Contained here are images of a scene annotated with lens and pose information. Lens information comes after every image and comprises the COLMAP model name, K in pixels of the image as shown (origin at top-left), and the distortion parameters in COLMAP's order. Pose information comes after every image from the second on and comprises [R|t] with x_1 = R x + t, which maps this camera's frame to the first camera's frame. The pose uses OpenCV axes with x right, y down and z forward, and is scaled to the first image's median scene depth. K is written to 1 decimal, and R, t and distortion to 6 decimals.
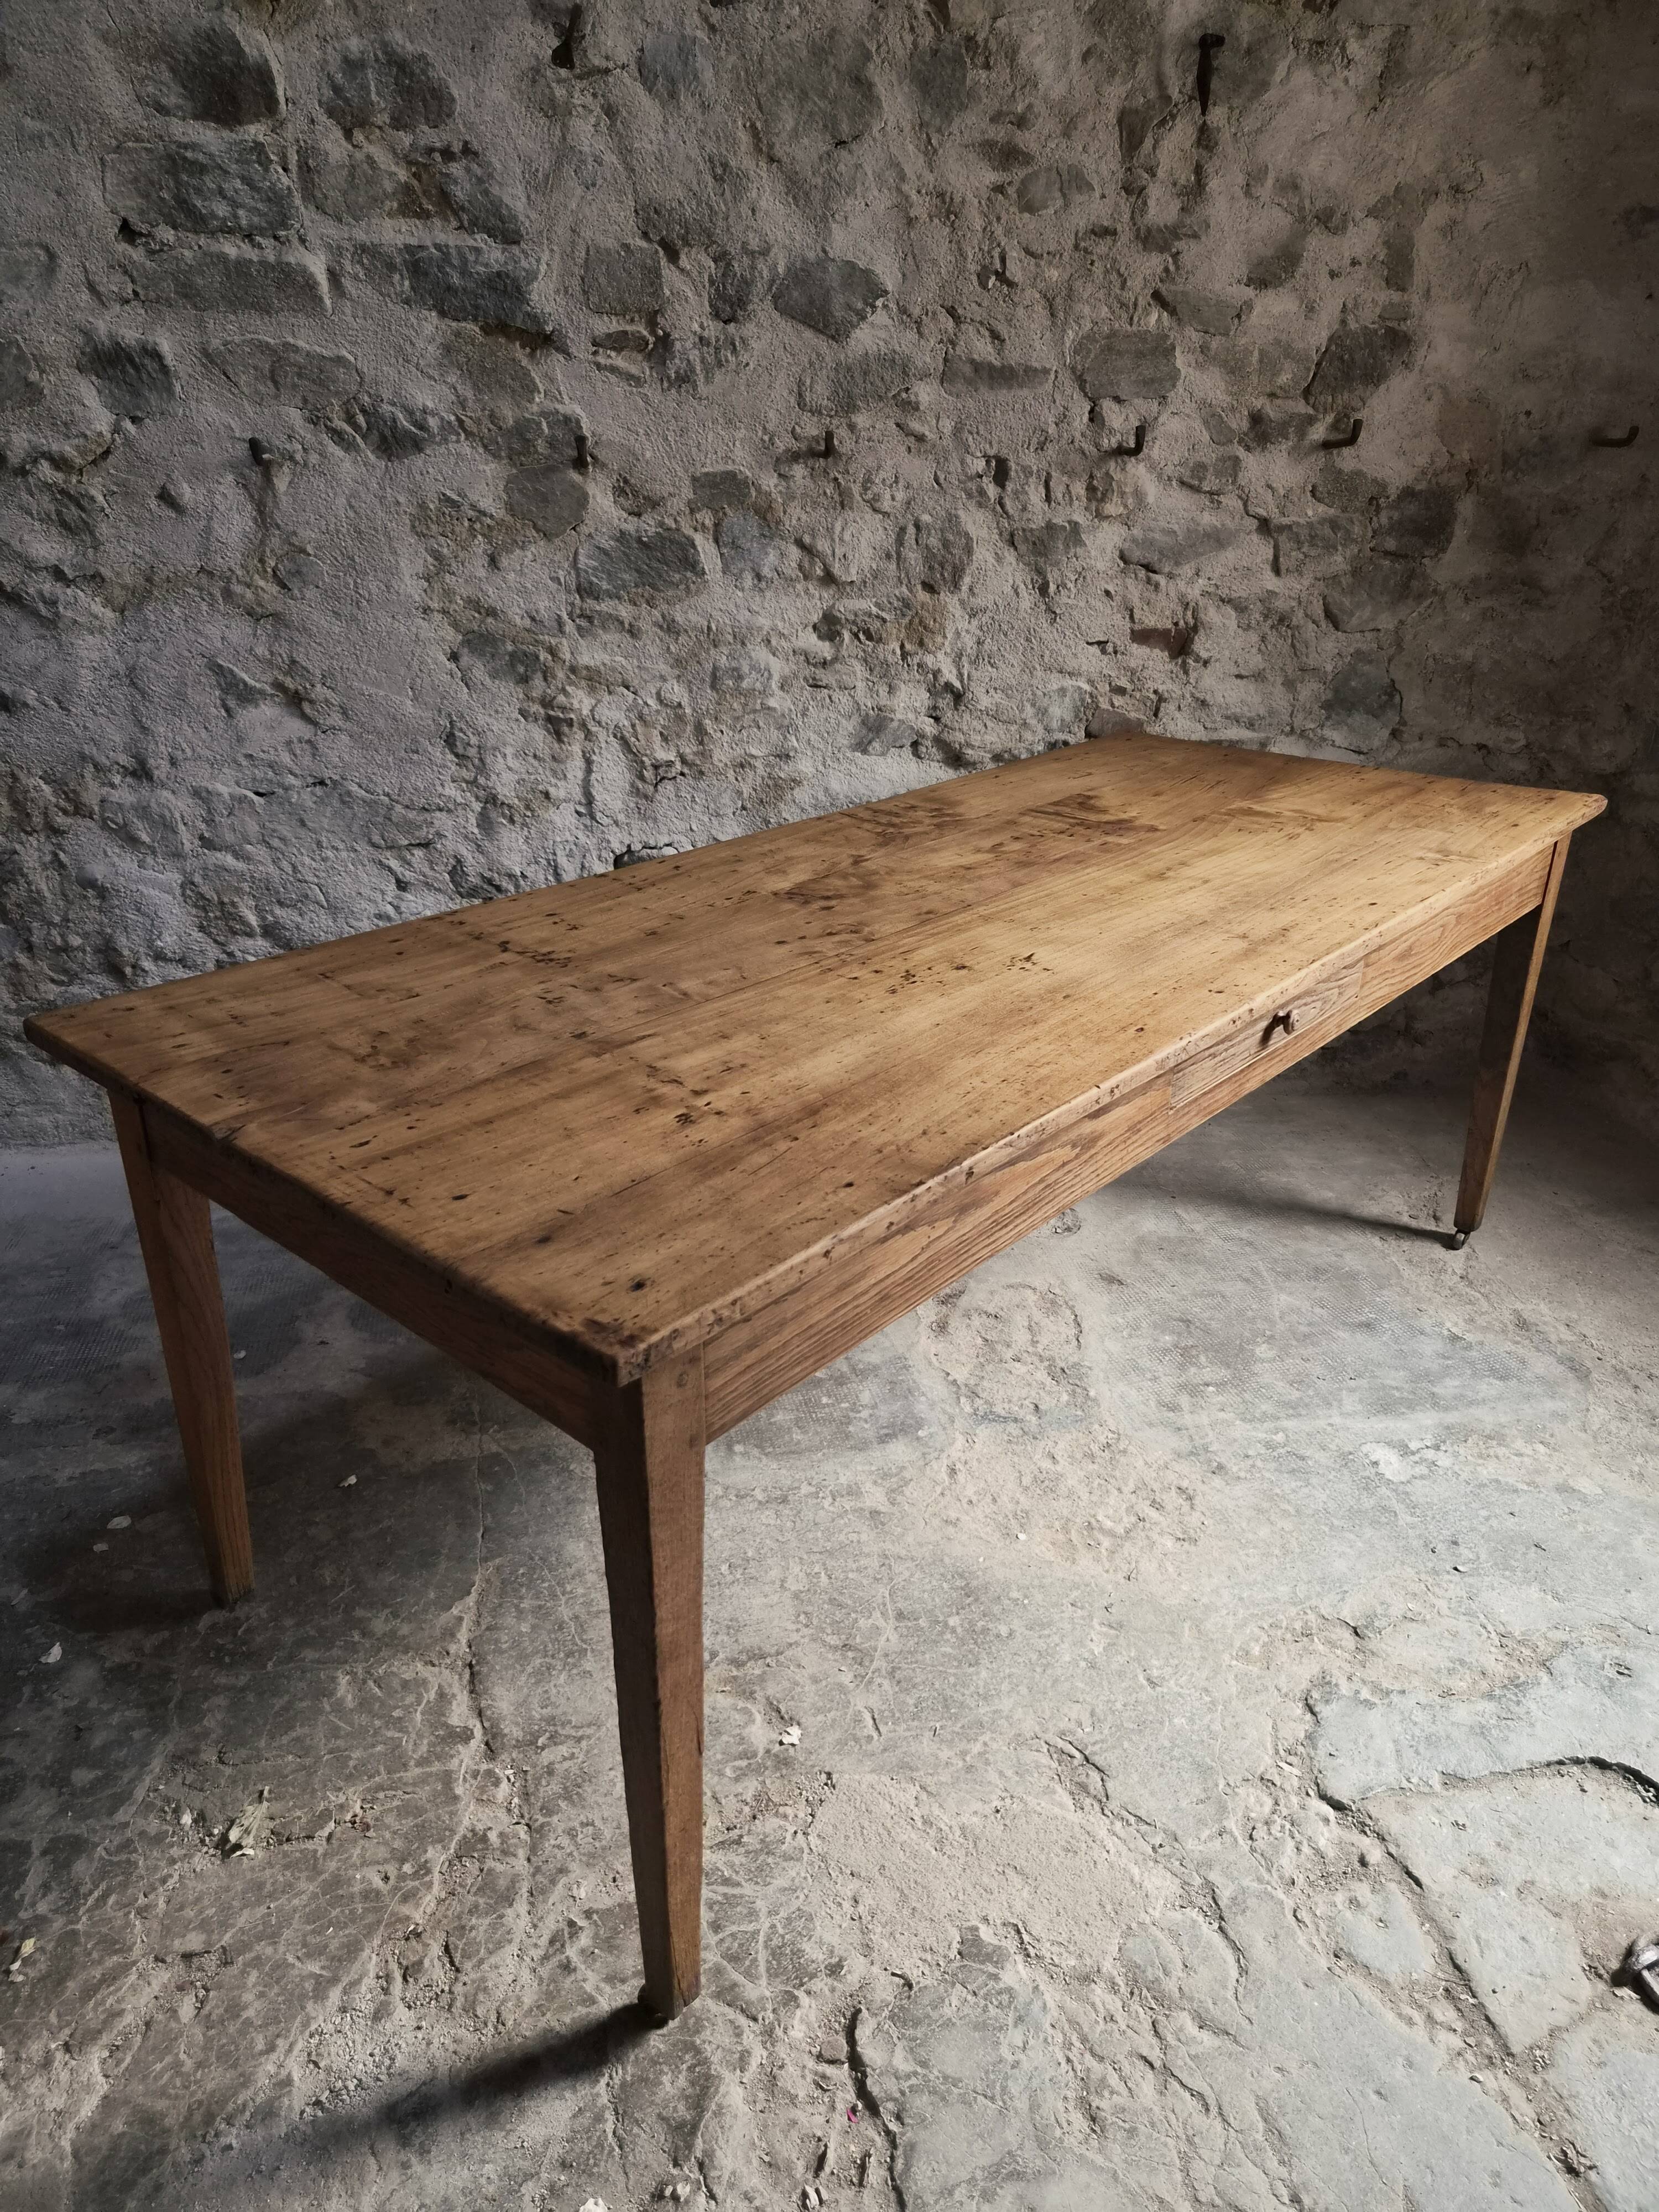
lens RADIAL K [[1492.8, 0, 822.1], [0, 1492.8, 1118.4], [0, 0, 1]] dist [0.065552, -0.049835]
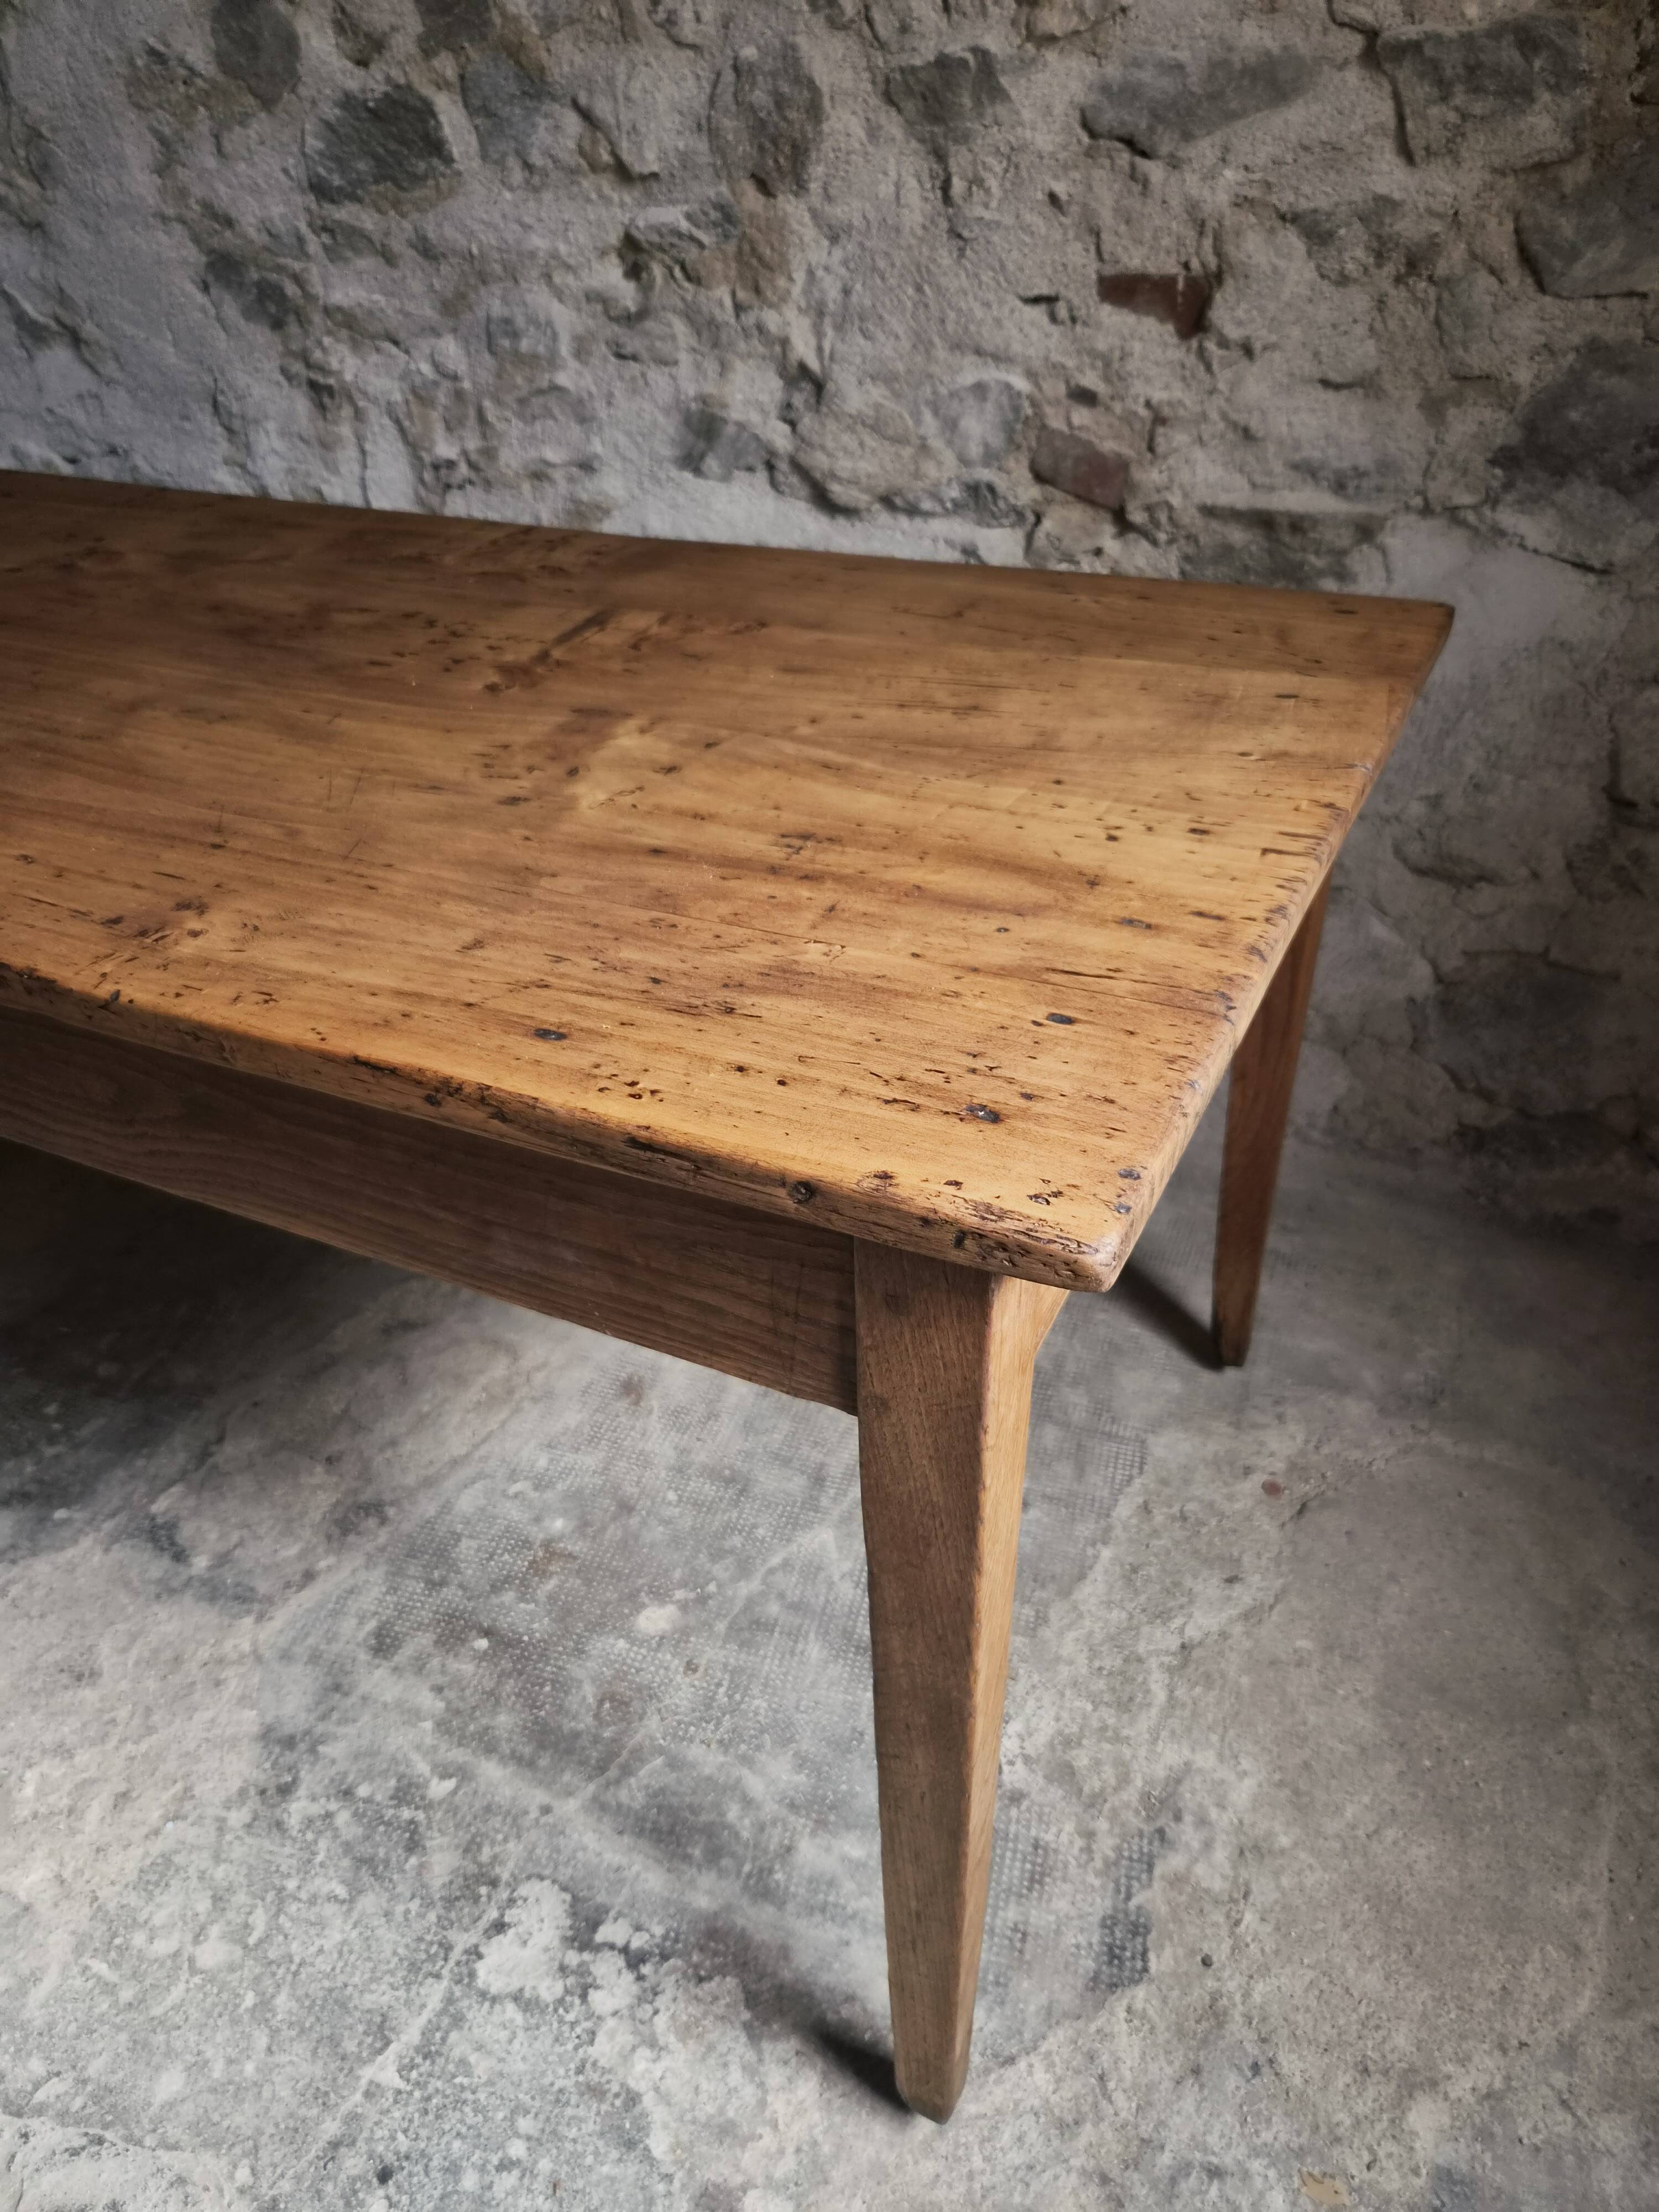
lens RADIAL K [[1506.7, 0, 835.7], [0, 1506.7, 1115.6], [0, 0, 1]] dist [0.051902, -0.045842]
pose [[0.819934, 0.291937, -0.492423, 0.511181], [-0.216684, 0.954462, 0.205061, -0.138712], [0.529864, -0.061436, 0.845854, 0.503876]]
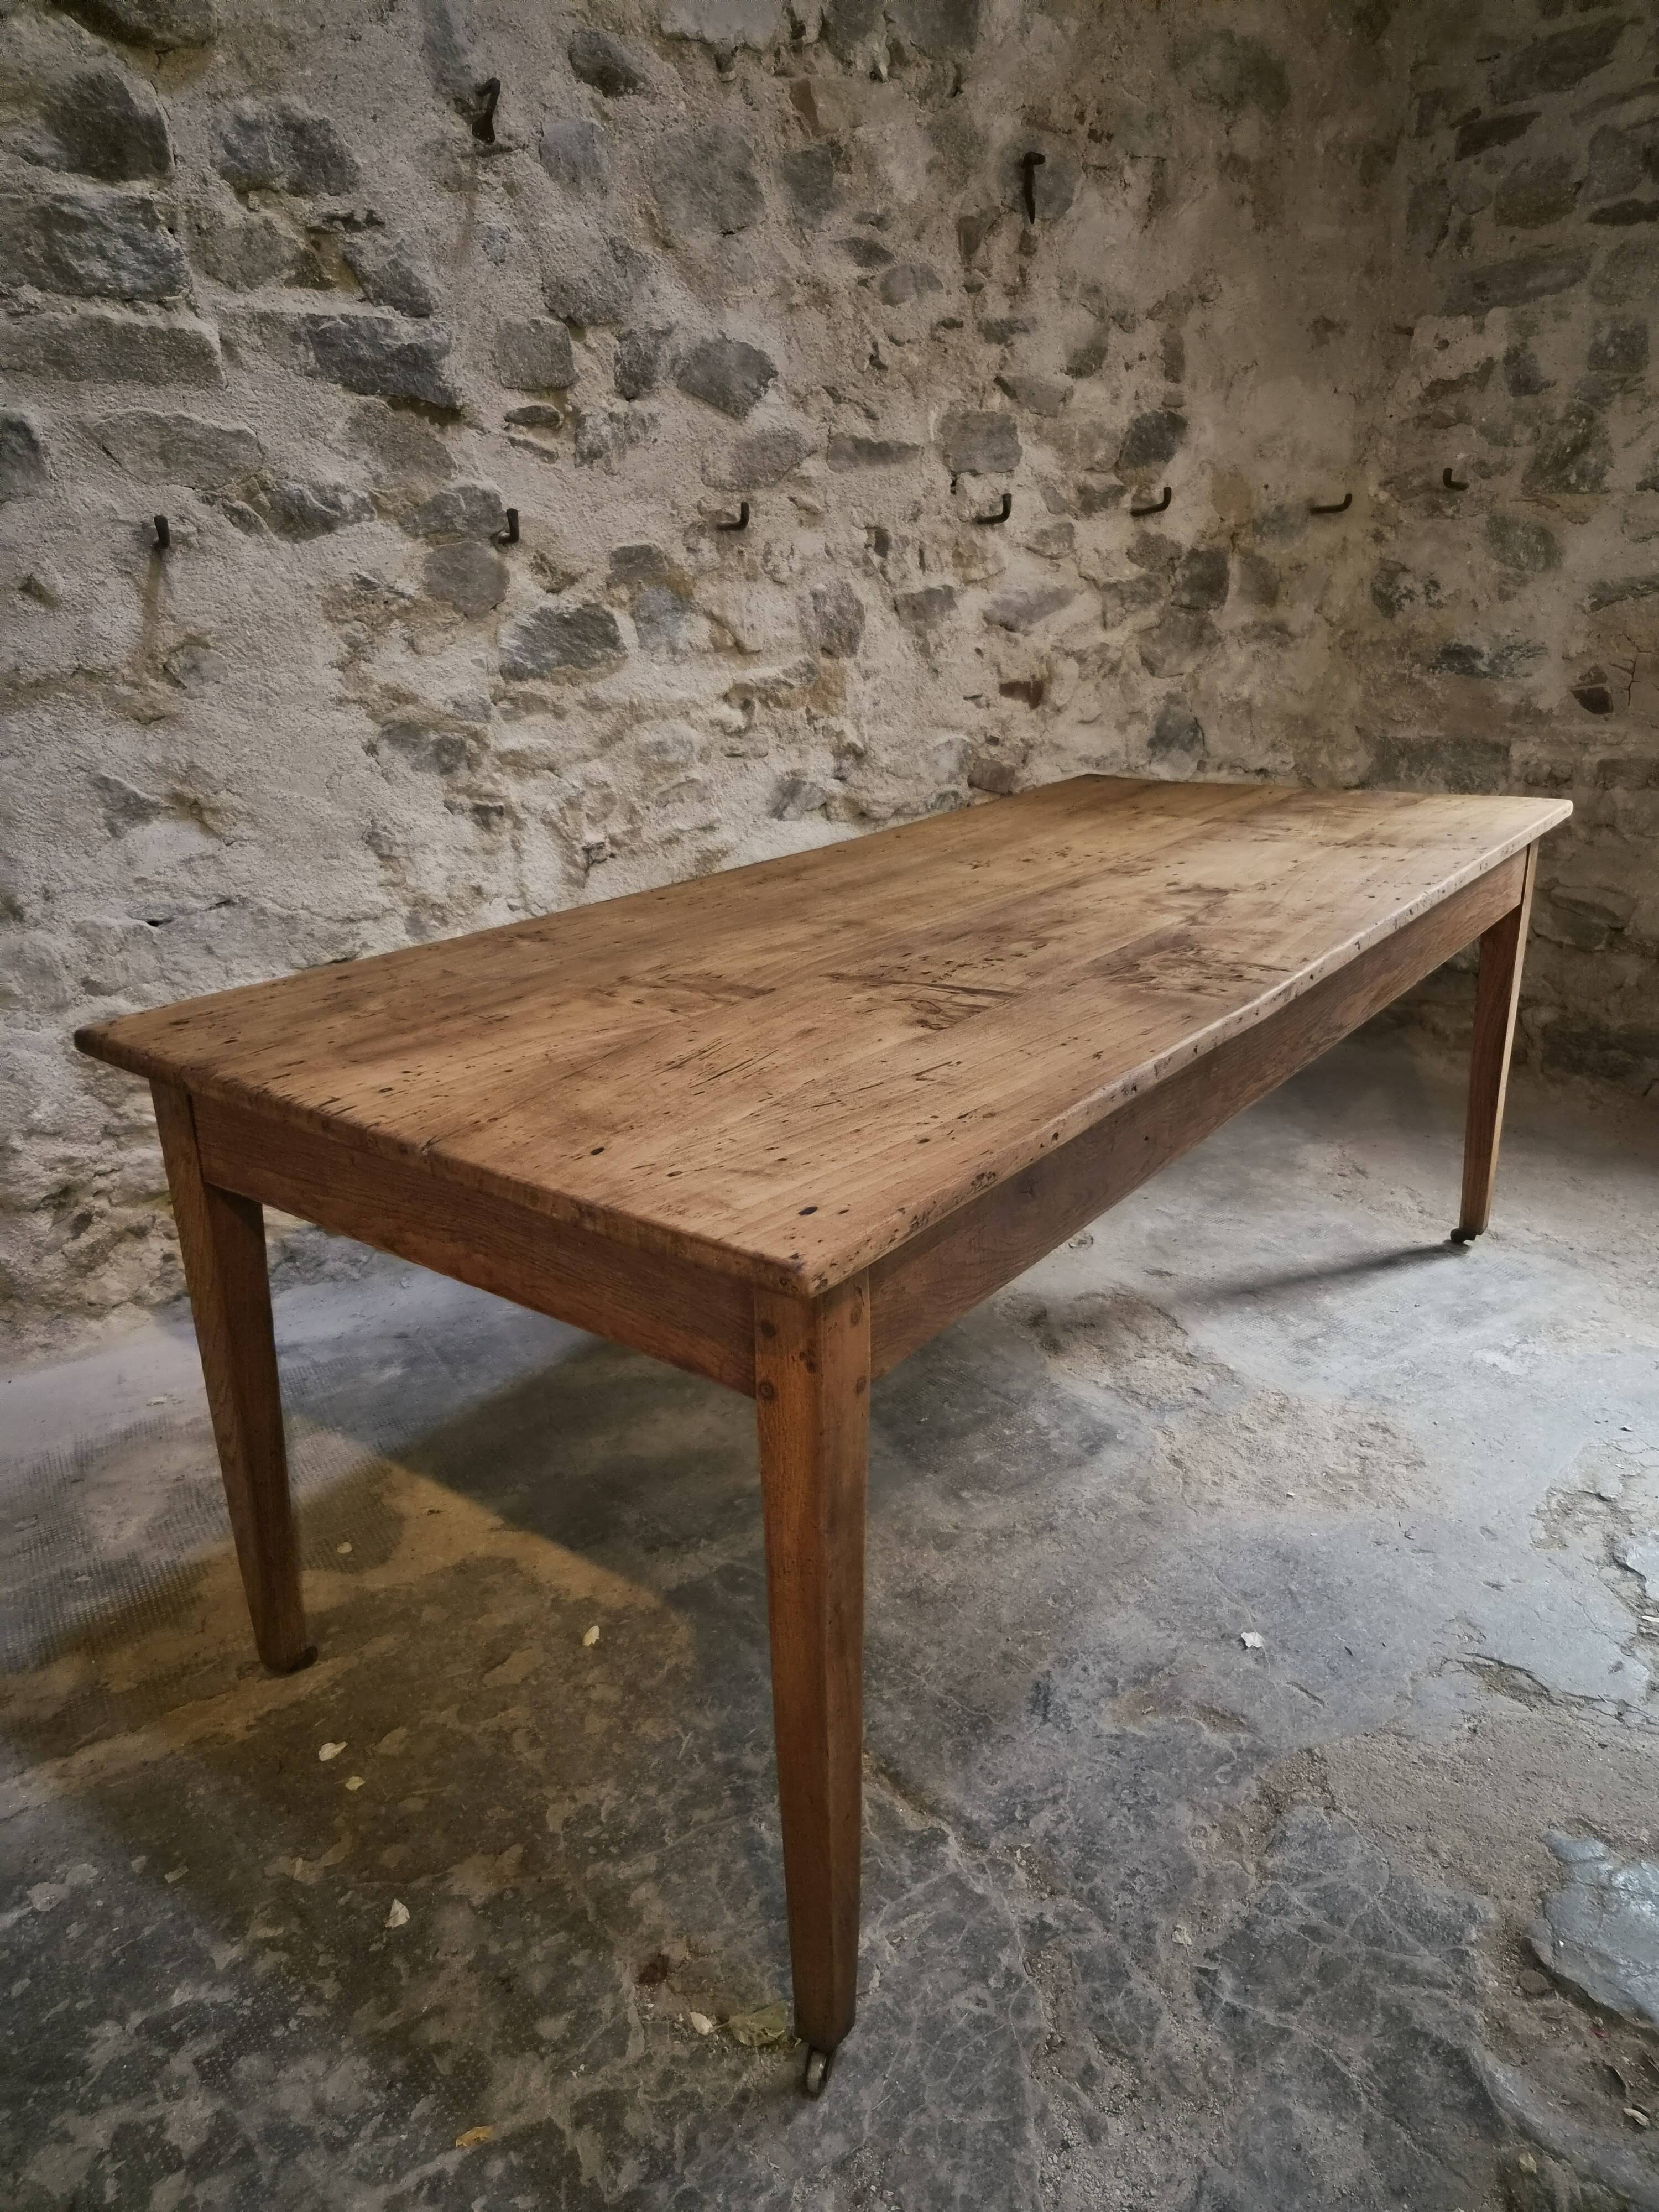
lens RADIAL K [[1499.2, 0, 831.5], [0, 1499.2, 1104.4], [0, 0, 1]] dist [0.062495, -0.048310]
pose [[0.927003, -0.156655, 0.340771, -0.335936], [0.193640, 0.978035, -0.077150, 0.028799], [-0.321200, 0.137505, 0.936975, 0.081325]]
